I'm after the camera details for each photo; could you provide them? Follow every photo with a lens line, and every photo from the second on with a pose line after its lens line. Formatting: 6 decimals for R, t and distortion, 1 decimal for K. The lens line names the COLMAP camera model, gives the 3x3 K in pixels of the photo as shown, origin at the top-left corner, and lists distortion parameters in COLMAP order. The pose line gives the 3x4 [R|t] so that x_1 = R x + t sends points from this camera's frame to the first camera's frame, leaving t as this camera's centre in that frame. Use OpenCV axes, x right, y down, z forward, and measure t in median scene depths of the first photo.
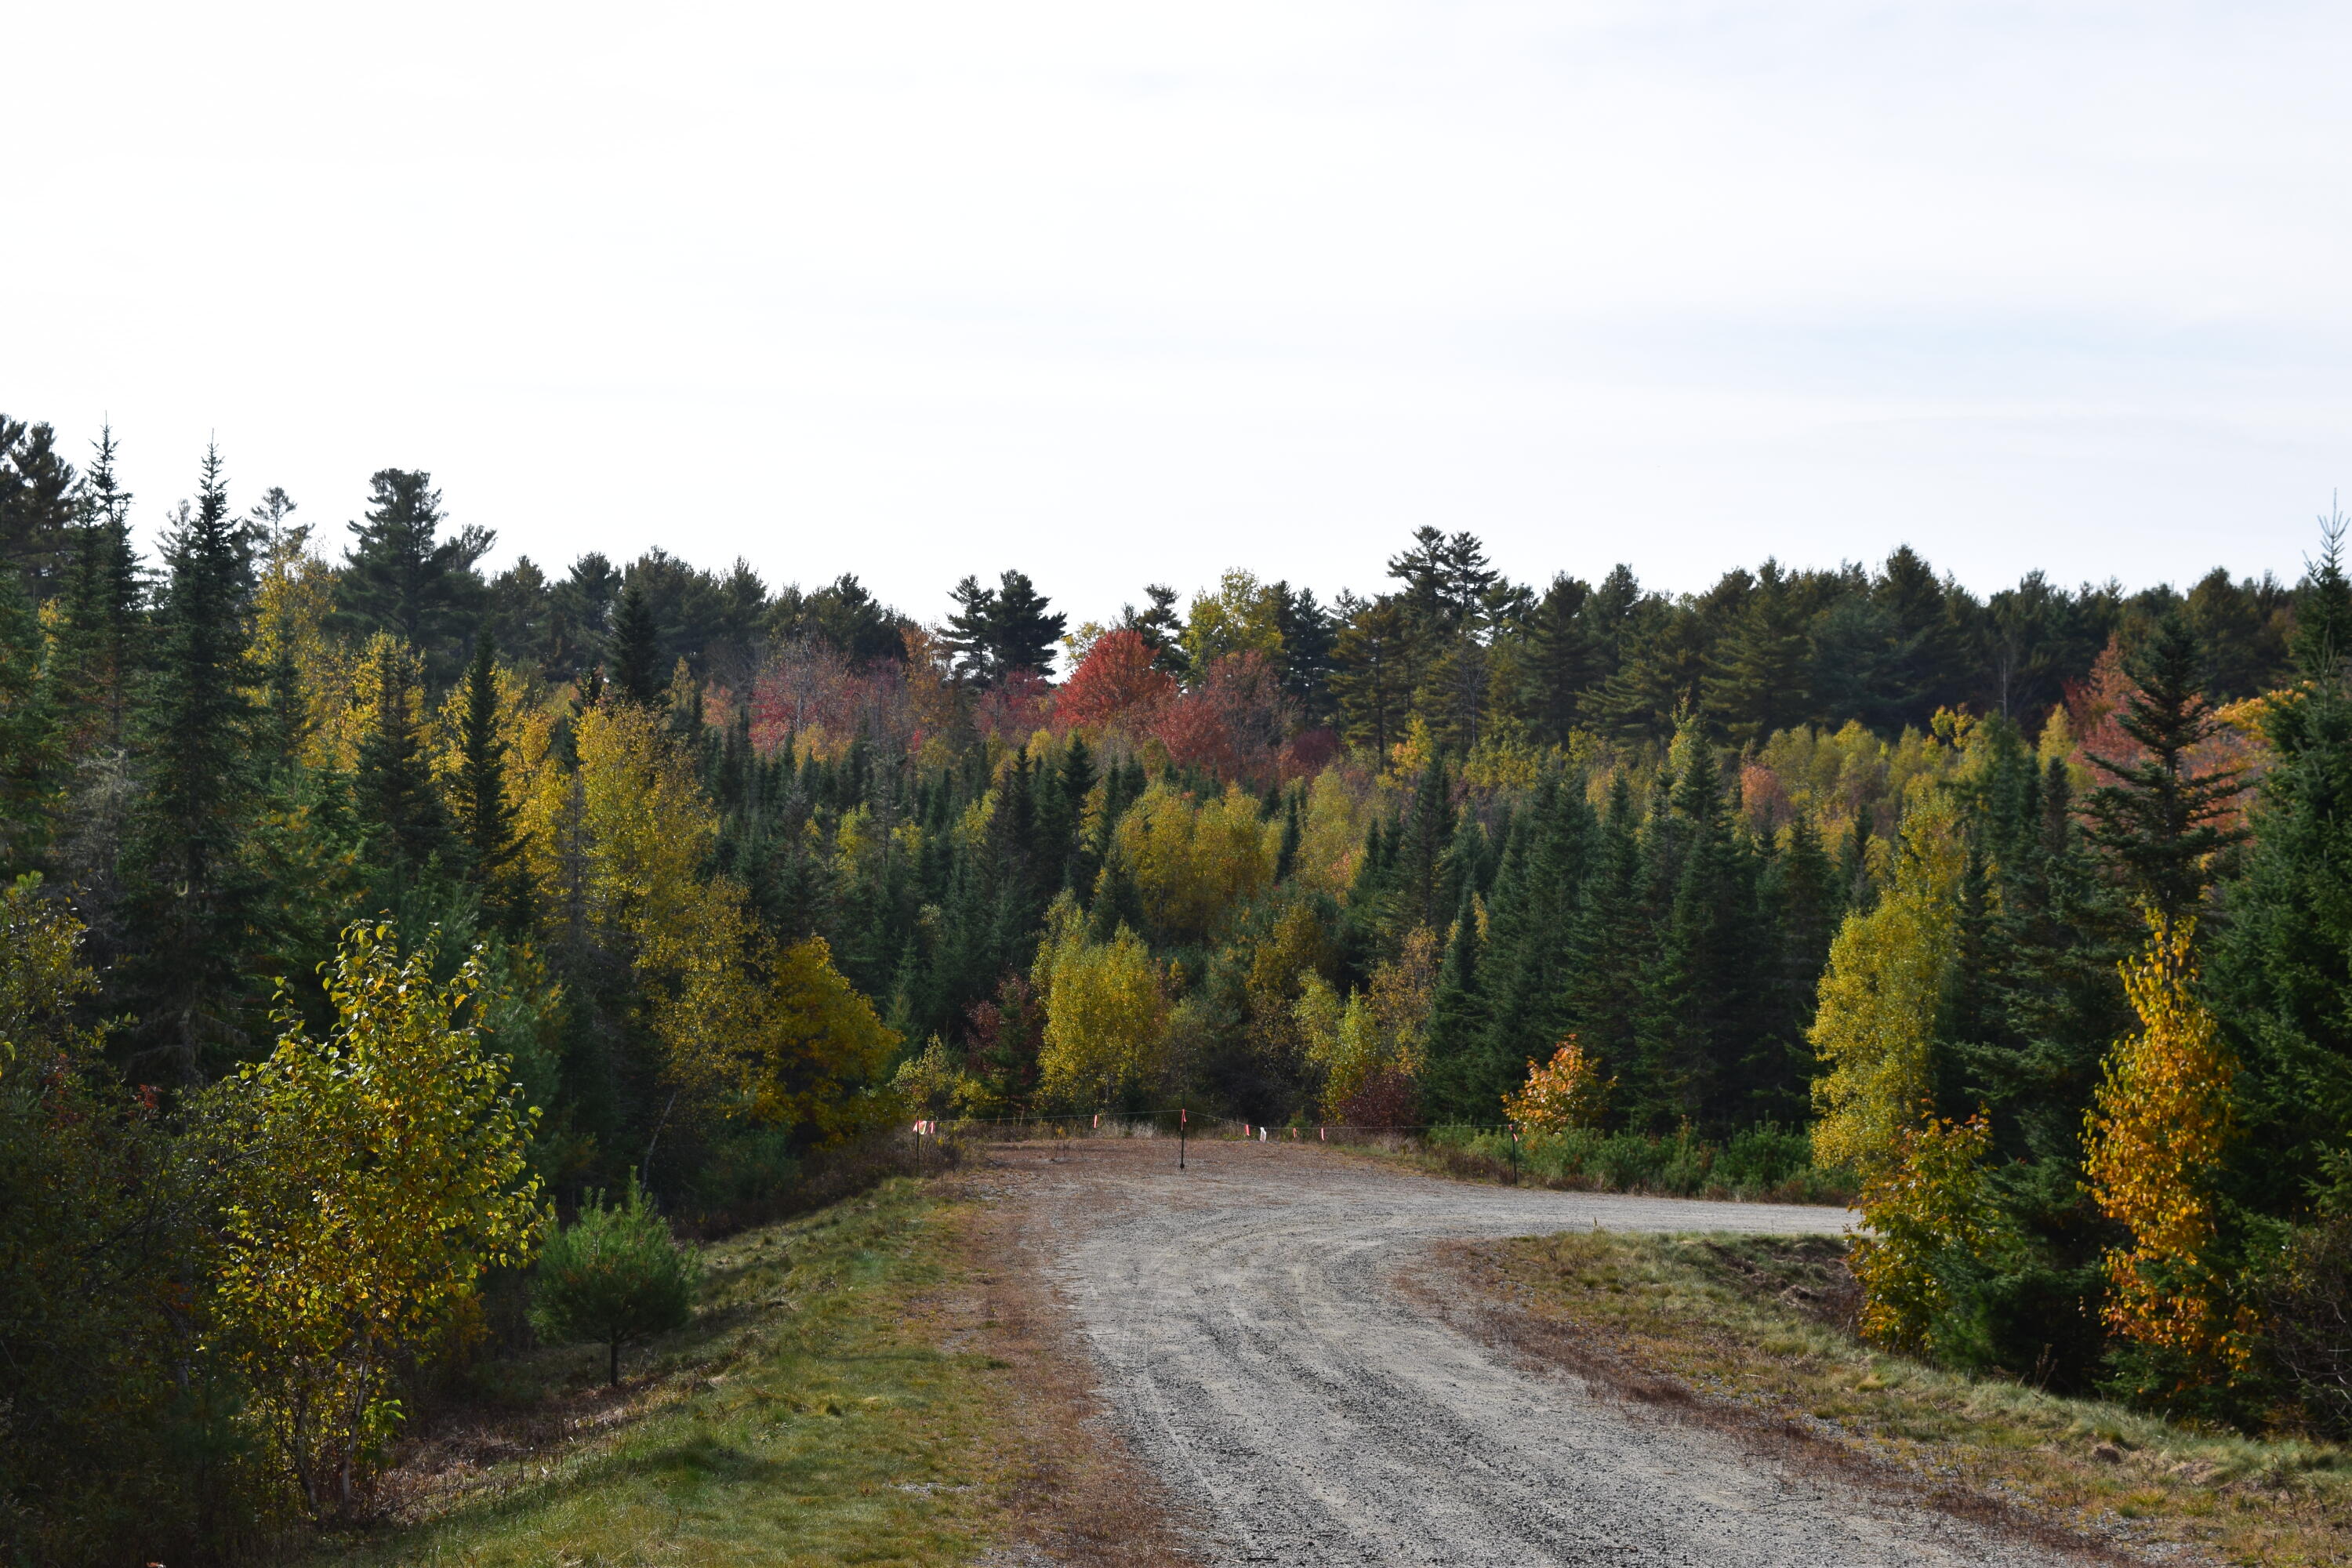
lens RADIAL K [[4263.6, 0, 1177.4], [0, 4263.6, 781.0], [0, 0, 1]] dist [-0.074561, 0.000000]
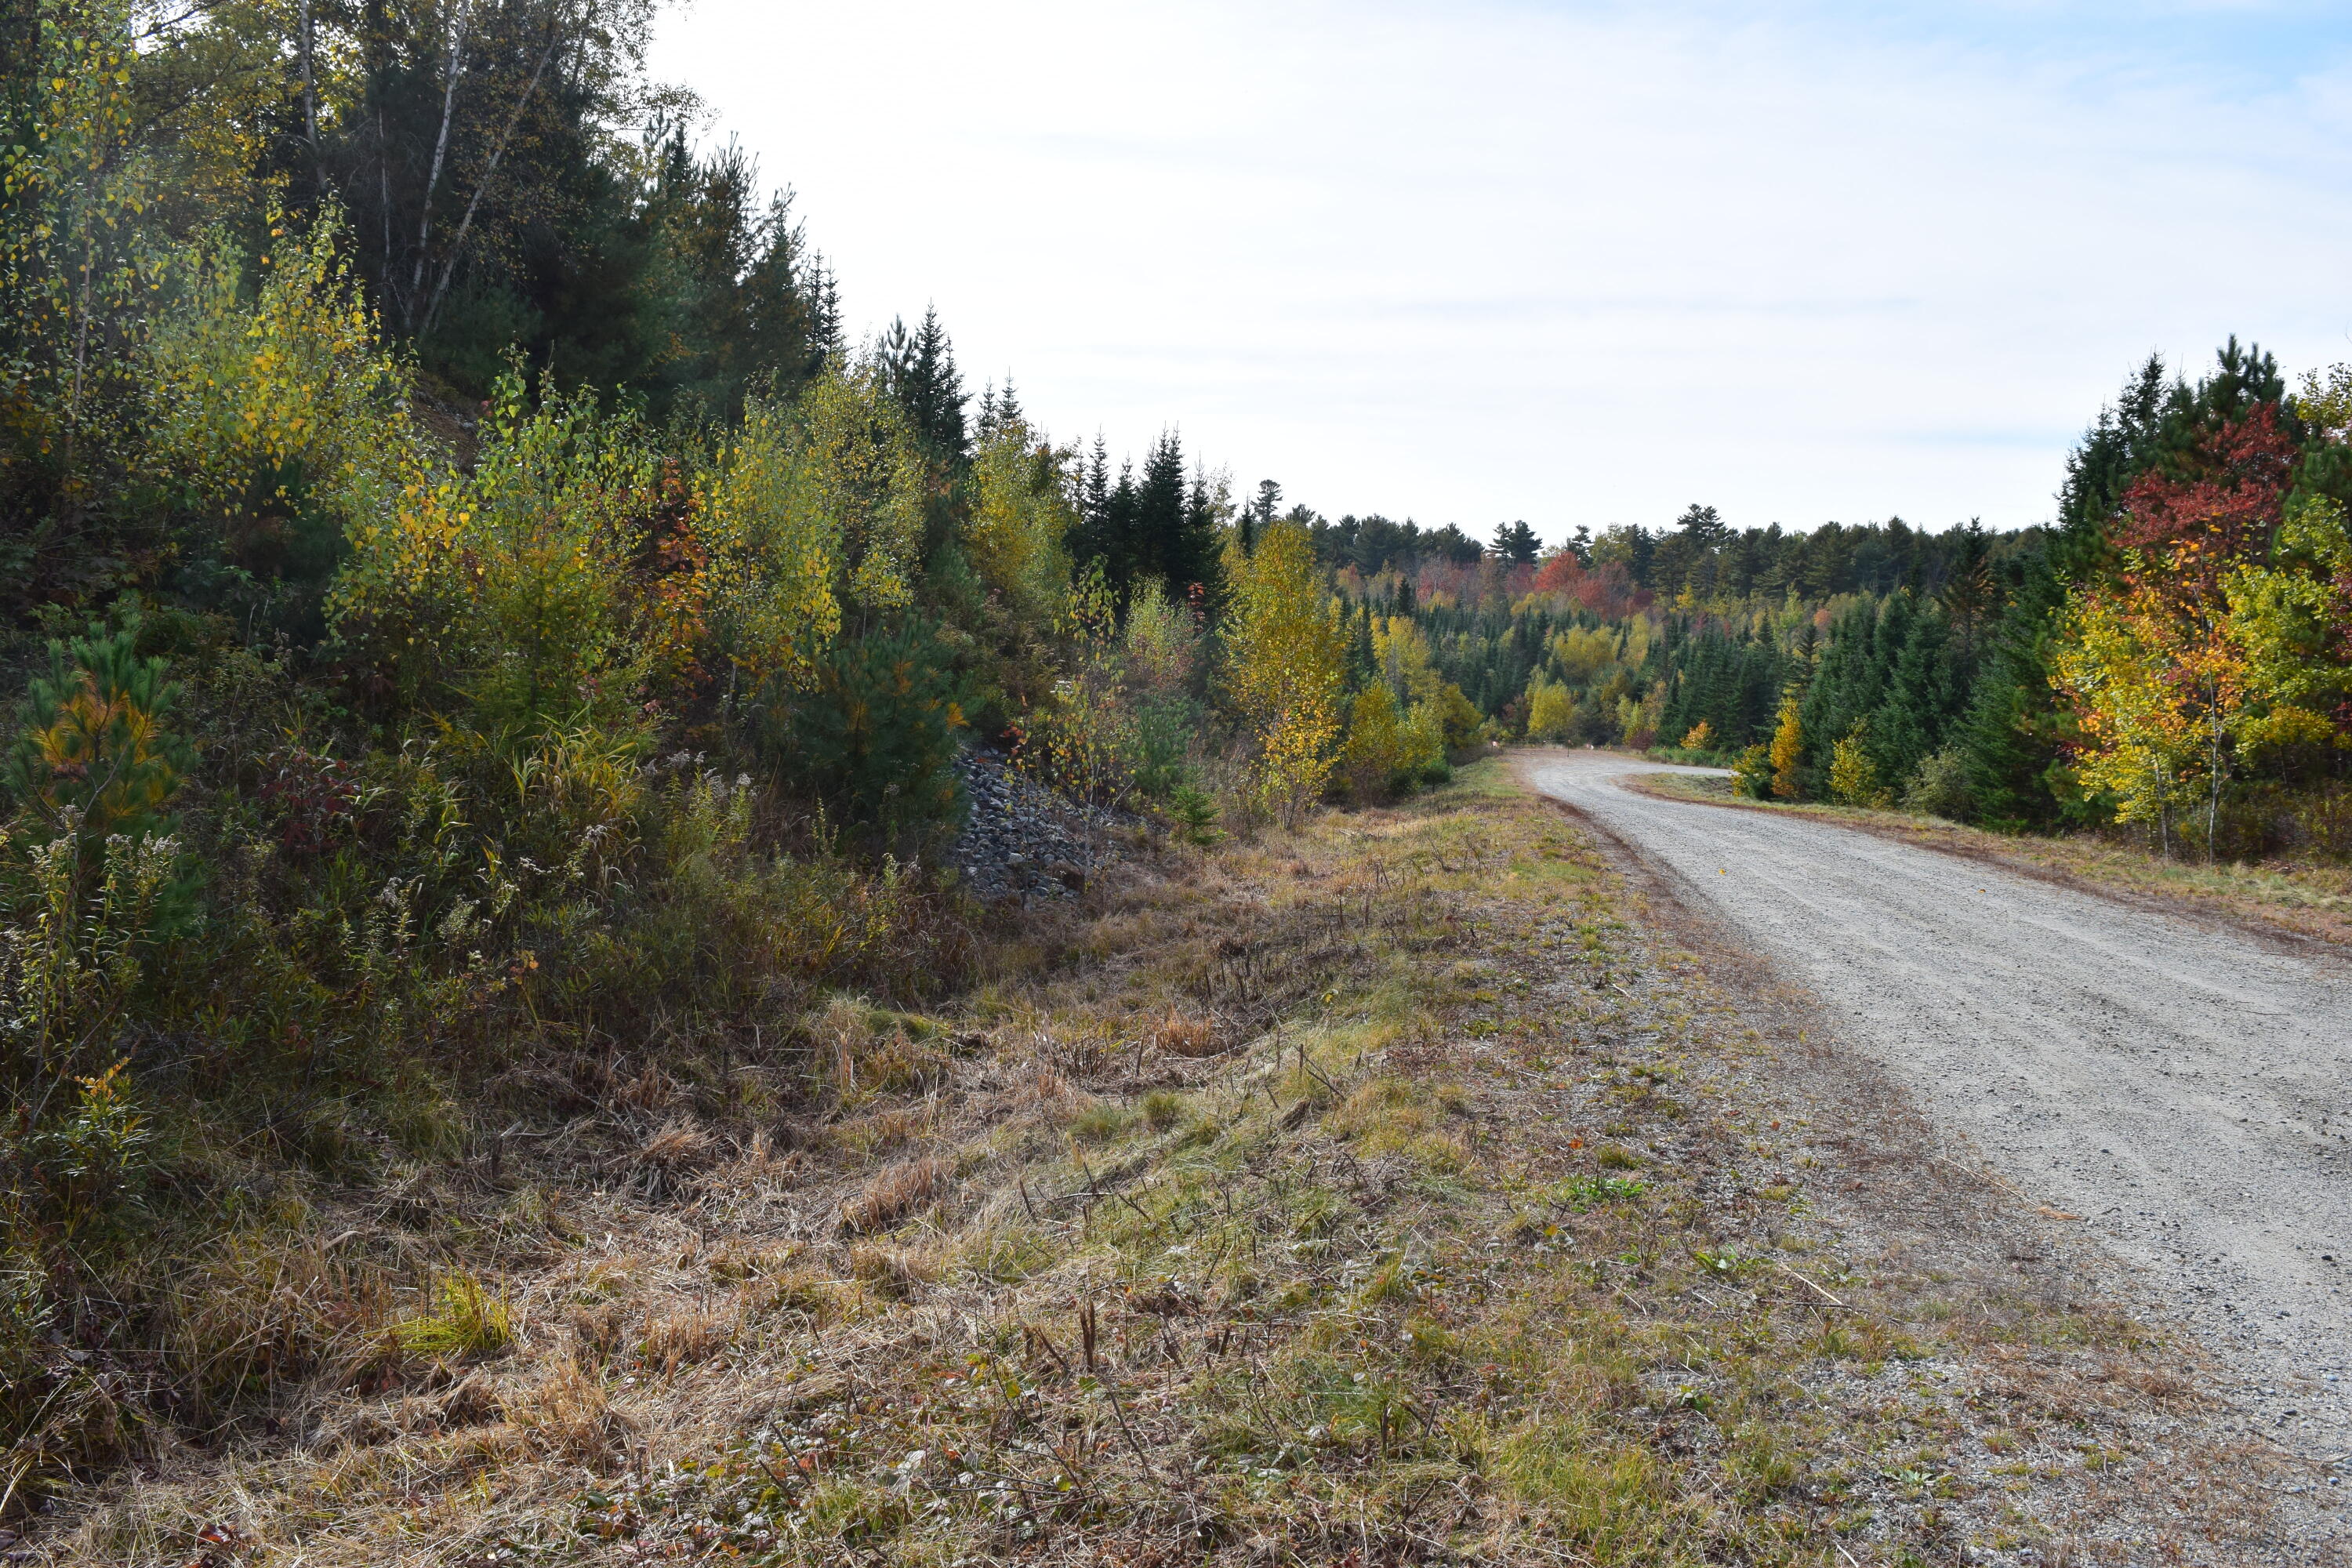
lens RADIAL K [[1835.1, 0, 1175.7], [0, 1835.1, 776.9], [0, 0, 1]] dist [-0.050040, -0.000814]
pose [[0.975355, 0.024947, -0.219226, 0.005577], [-0.003553, 0.995235, 0.097445, -0.012933], [0.220613, -0.094265, 0.970796, -0.182009]]
